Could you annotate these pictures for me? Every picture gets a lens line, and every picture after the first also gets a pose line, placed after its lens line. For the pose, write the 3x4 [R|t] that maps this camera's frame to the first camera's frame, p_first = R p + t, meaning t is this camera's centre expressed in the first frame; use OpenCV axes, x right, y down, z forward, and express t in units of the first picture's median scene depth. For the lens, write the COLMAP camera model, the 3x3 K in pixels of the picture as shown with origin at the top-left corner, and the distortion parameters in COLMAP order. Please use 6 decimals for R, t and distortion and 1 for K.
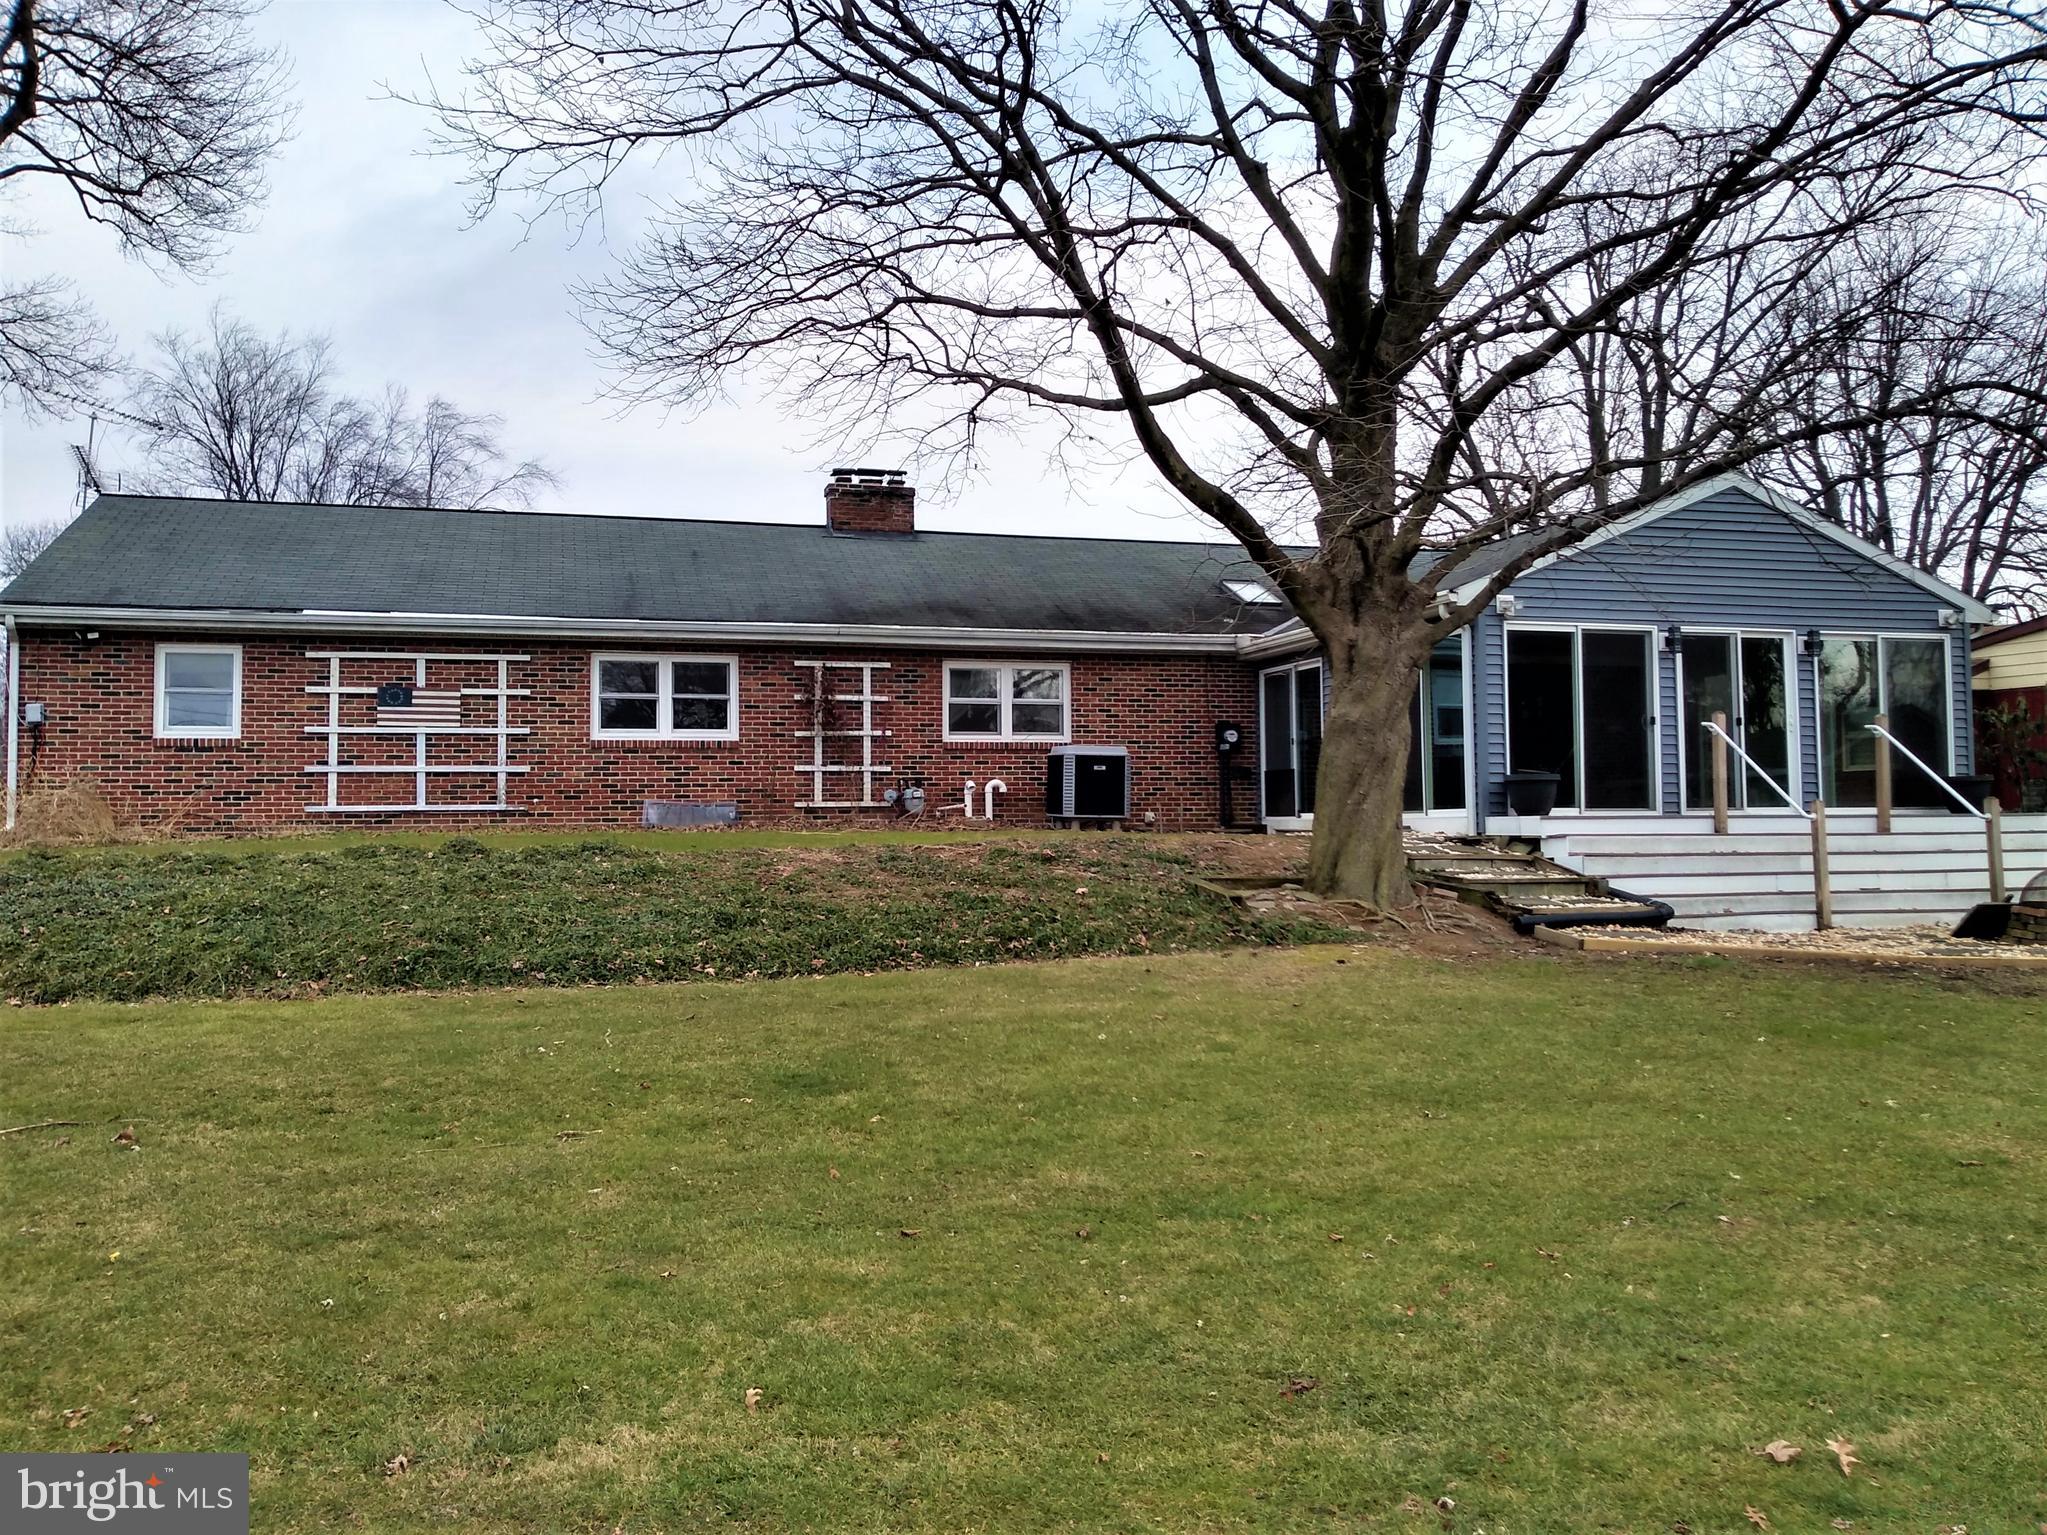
lens RADIAL K [[1580.0, 0, 1021.1], [0, 1580.0, 776.3], [0, 0, 1]] dist [-0.002892, -0.009552]
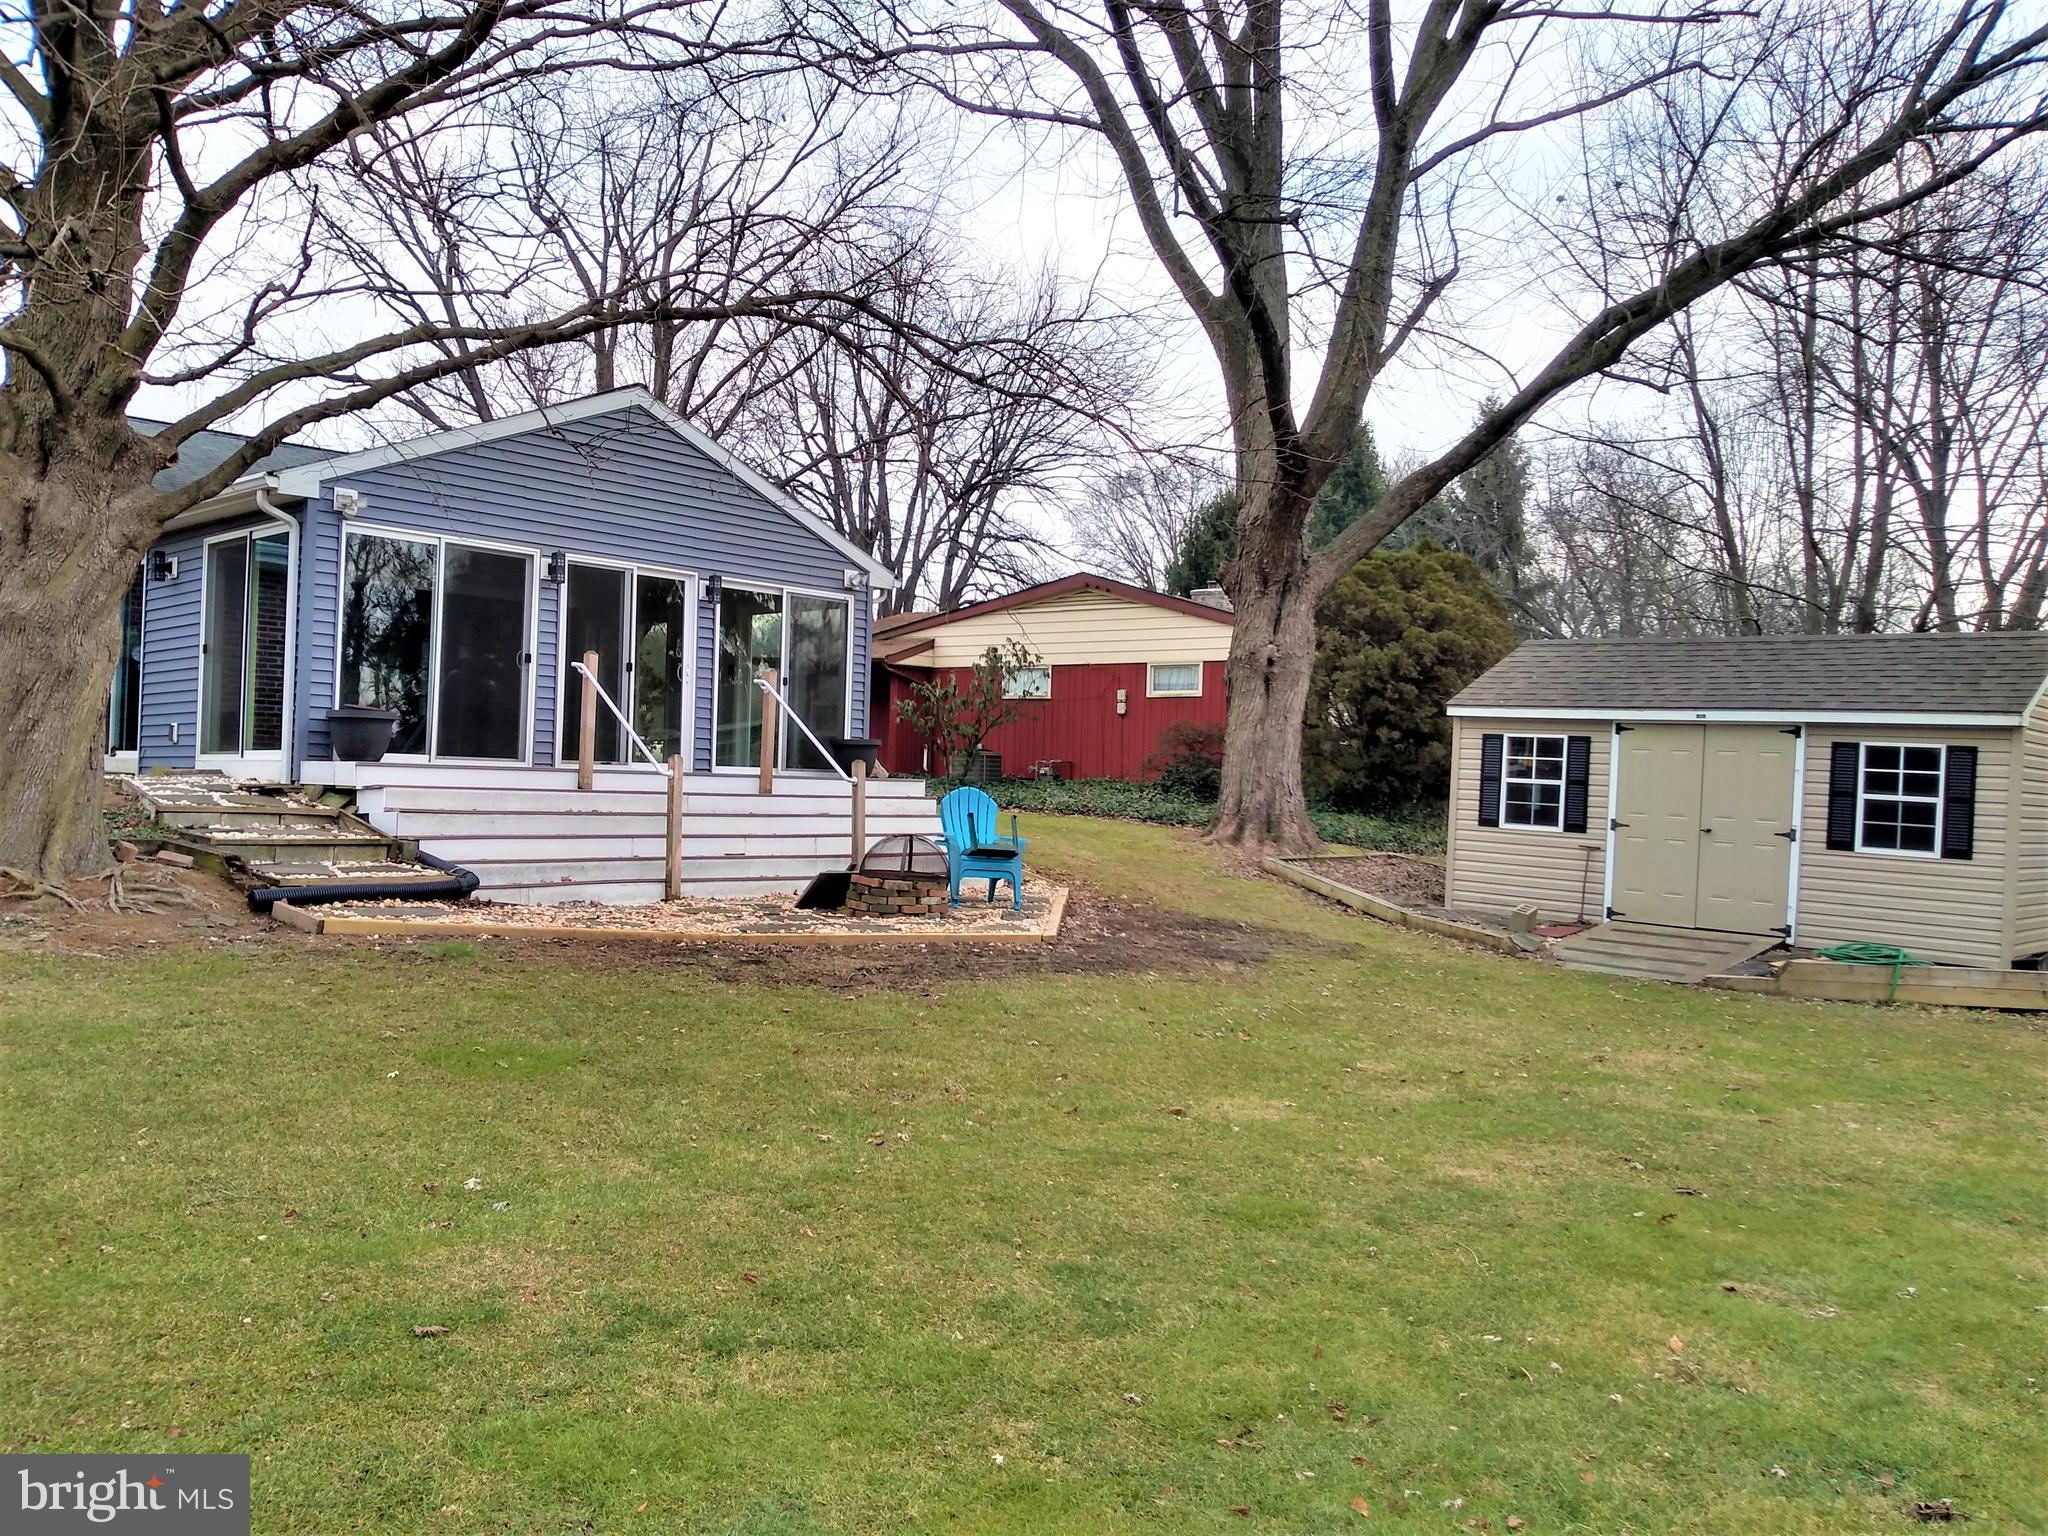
lens RADIAL K [[1580.7, 0, 1024.7], [0, 1580.7, 767.4], [0, 0, 1]] dist [-0.002892, -0.009552]
pose [[0.833313, 0.036348, 0.551605, 0.163846], [-0.048782, 0.998778, 0.007880, 0.004976], [-0.550645, -0.033474, 0.834068, 0.134986]]
